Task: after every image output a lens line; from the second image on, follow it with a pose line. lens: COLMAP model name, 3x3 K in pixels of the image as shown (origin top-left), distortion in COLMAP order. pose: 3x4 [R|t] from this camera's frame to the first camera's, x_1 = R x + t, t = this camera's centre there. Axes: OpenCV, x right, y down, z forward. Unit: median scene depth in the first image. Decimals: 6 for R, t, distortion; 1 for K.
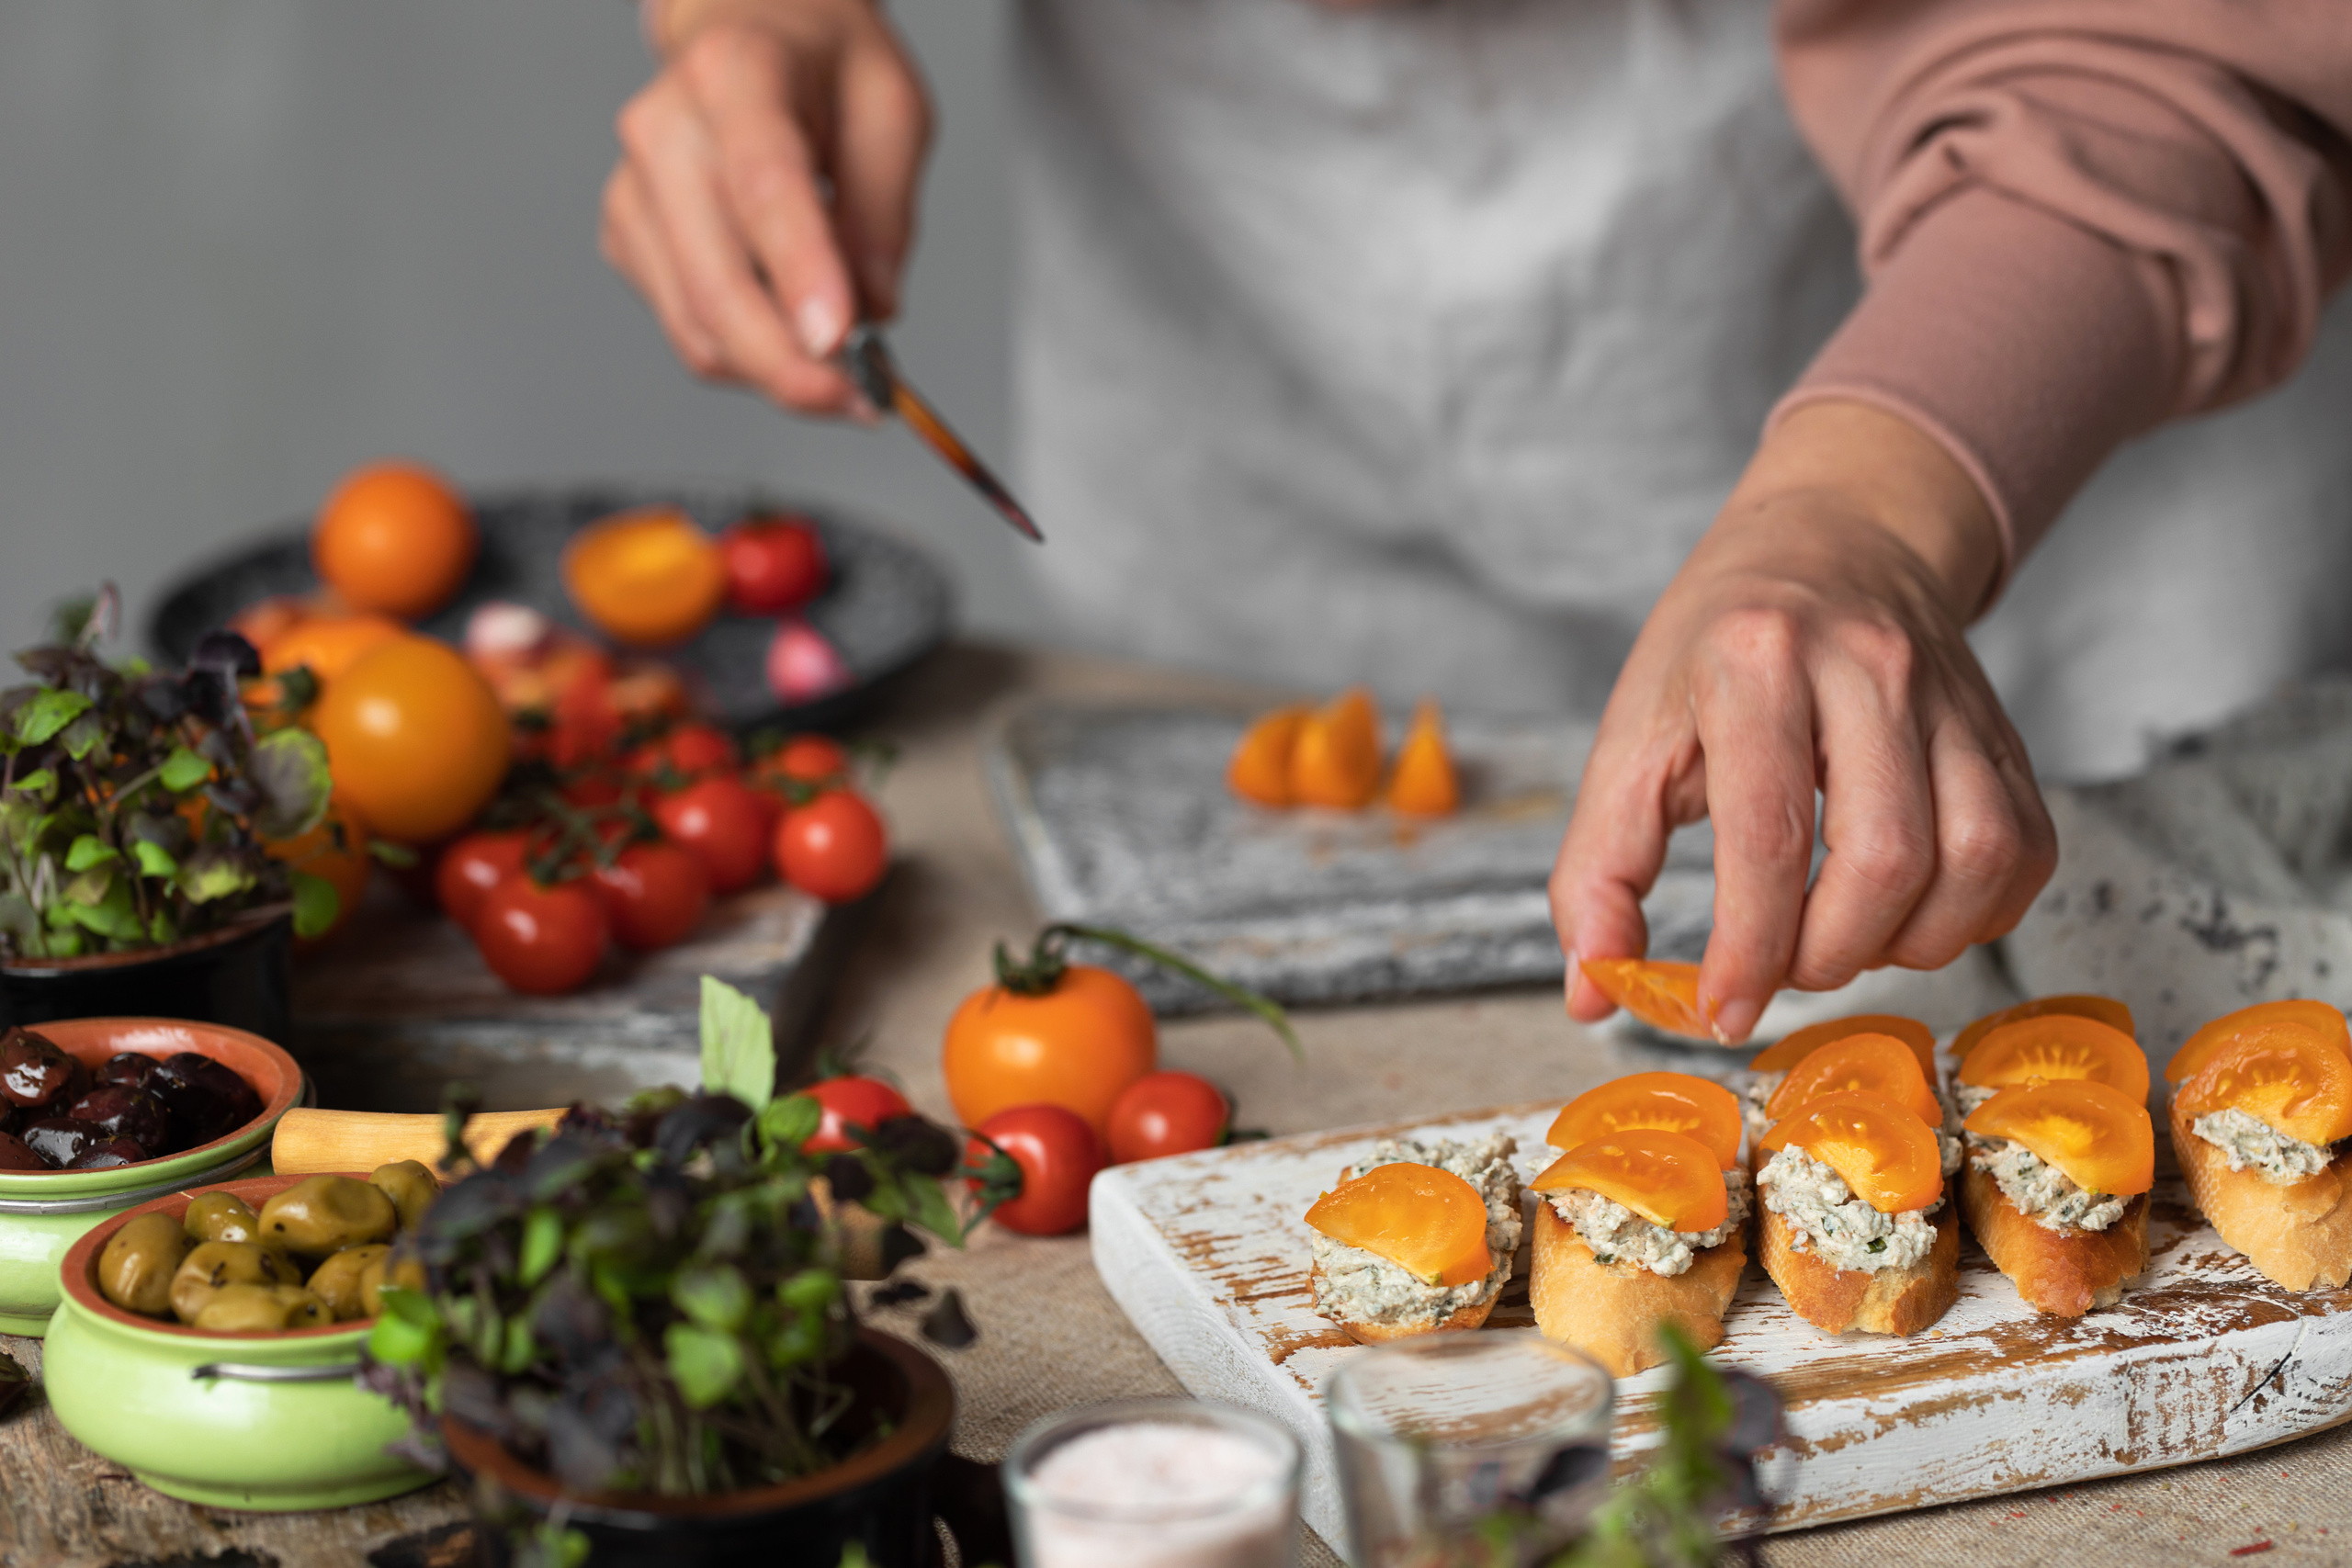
lens RADIAL K [[6992.9, 0, 1176.0], [0, 6992.9, 784.0], [0, 0, 1]] dist [-0.141217, 1.611755]
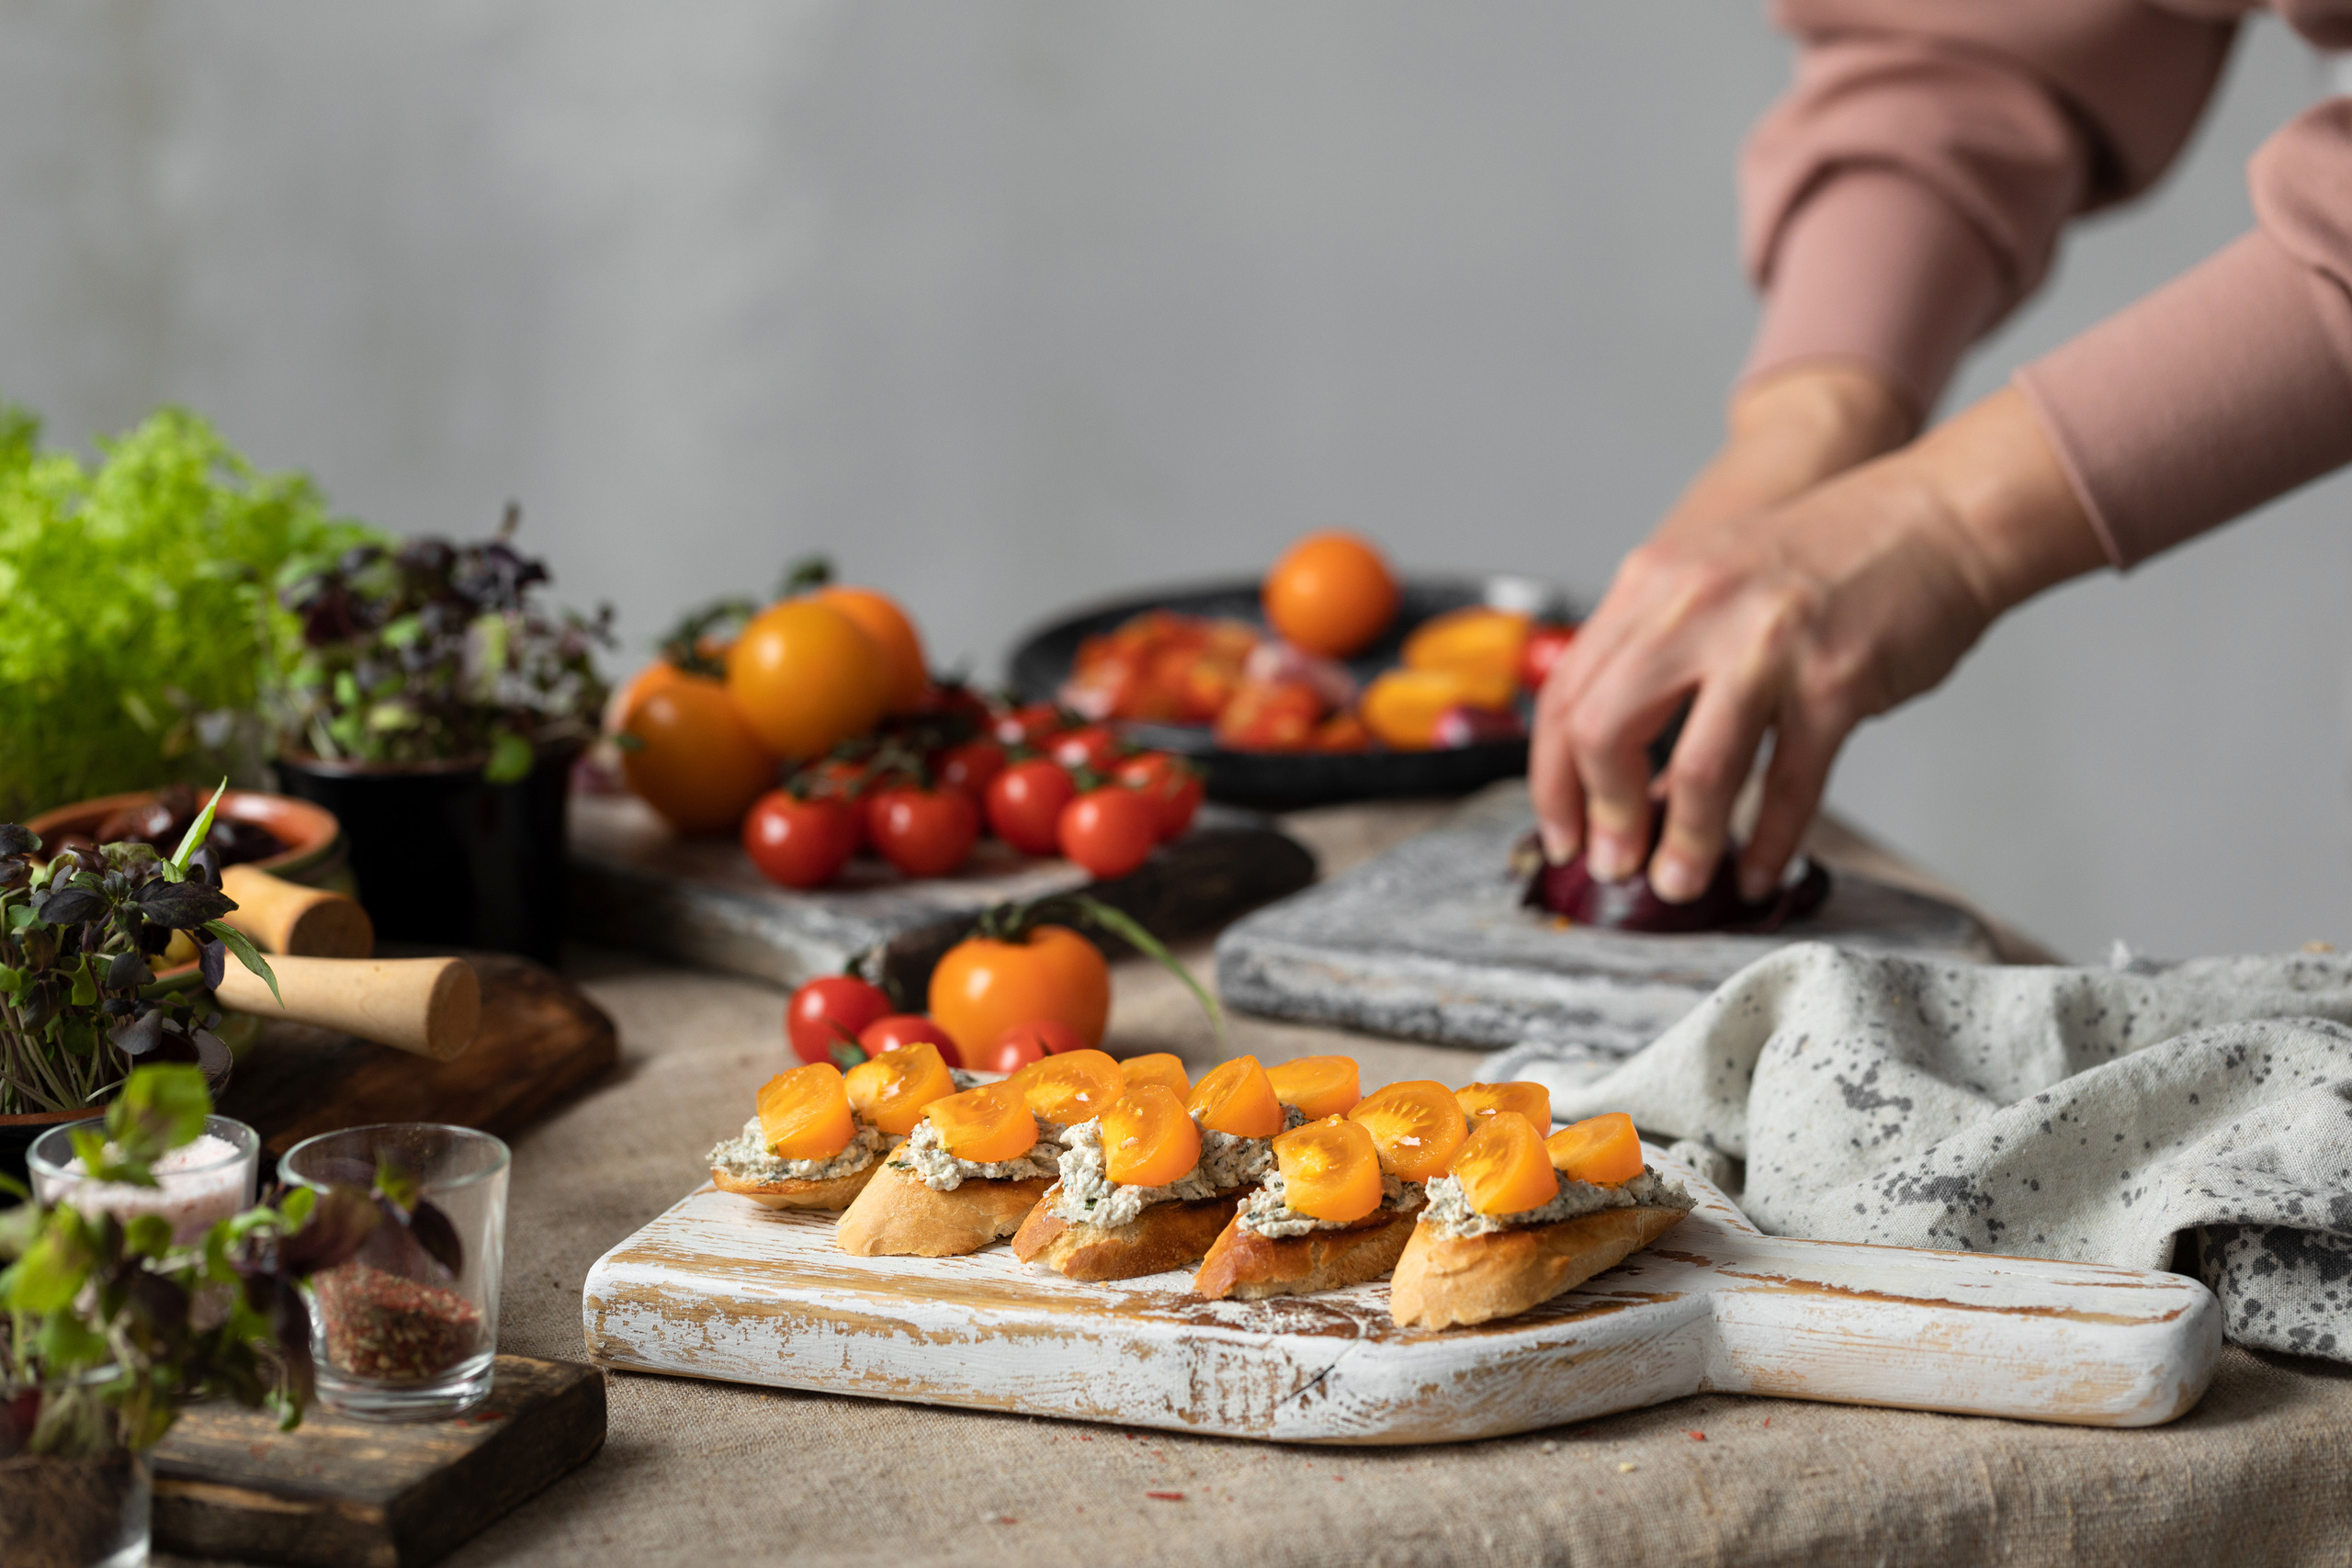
lens RADIAL K [[6656.1, 0, 1176.0], [0, 6656.1, 784.0], [0, 0, 1]] dist [-0.000442, 0.888929]
pose [[0.790698, 0.171257, -0.587764, 0.776565], [-0.196746, 0.980231, 0.020935, -0.032004], [0.579730, 0.099087, 0.808761, 0.072424]]
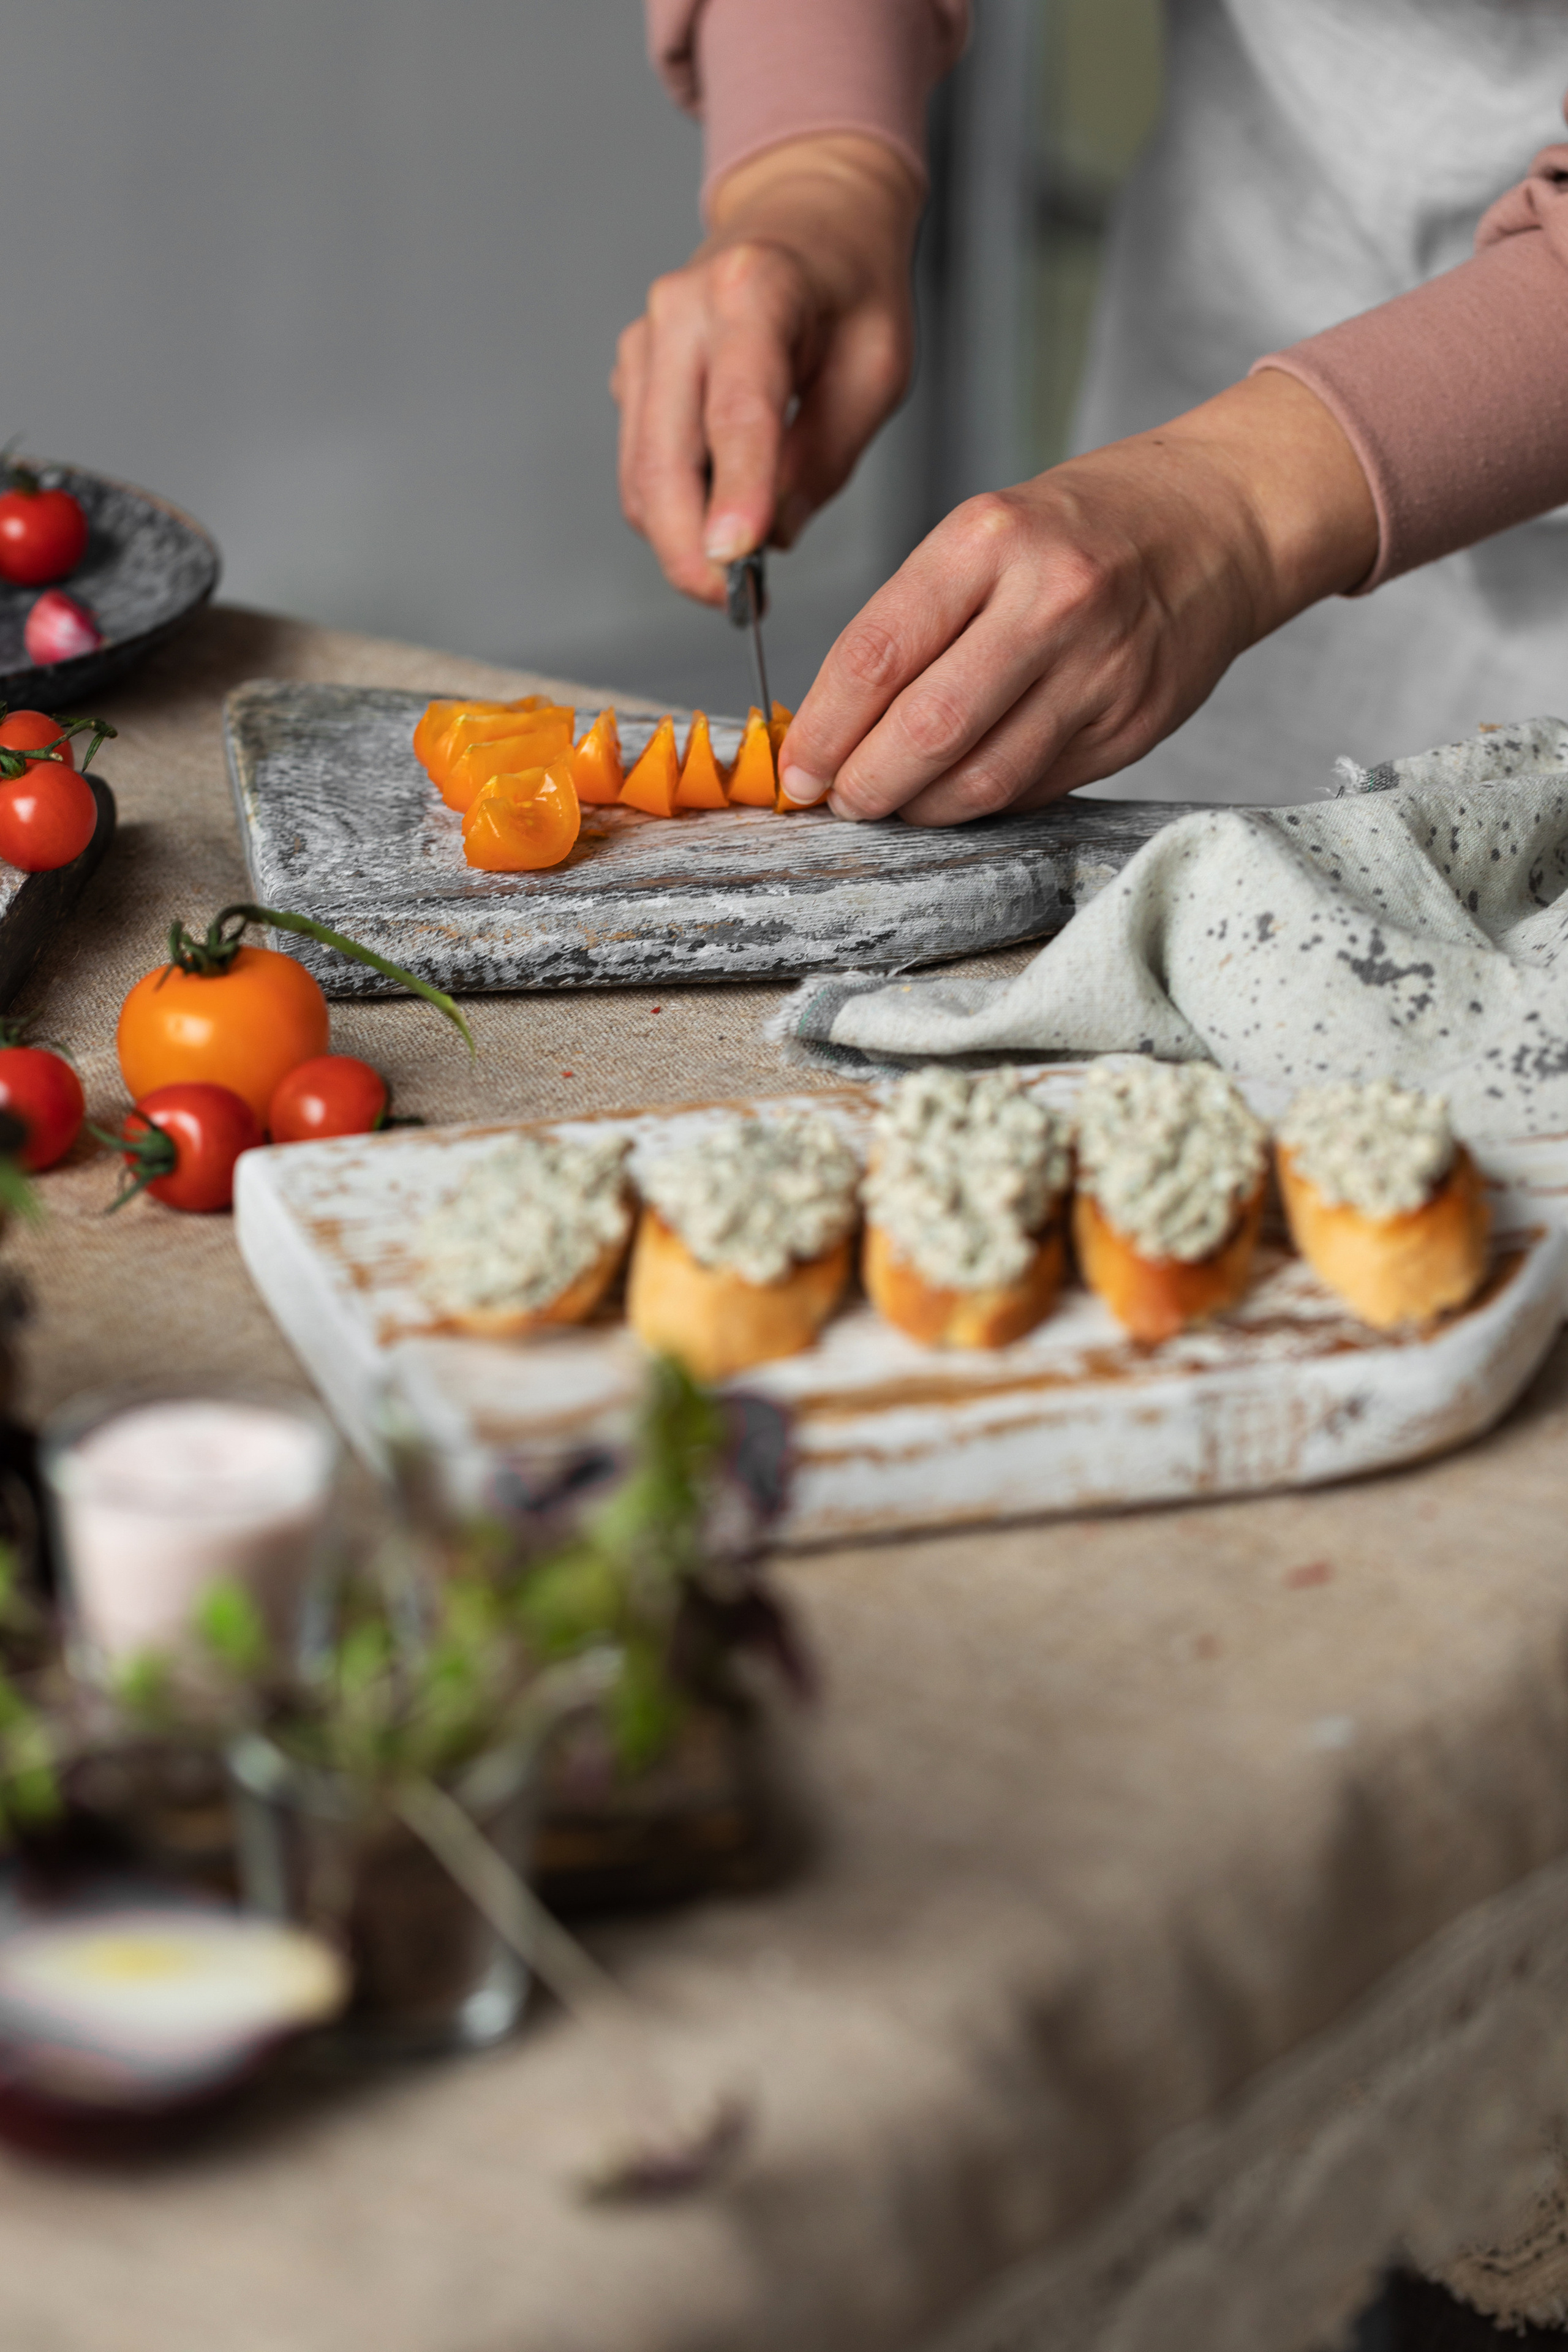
lens RADIAL K [[6993.6, 0, 784.0], [0, 6993.6, 1176.0], [0, 0, 1]] dist [-0.141217, 1.611755]
pose [[0.998950, 0.045191, 0.007519, 0.064757], [-0.045583, 0.996880, 0.064442, -0.011339], [-0.004583, -0.064717, 0.997893, -0.021673]]
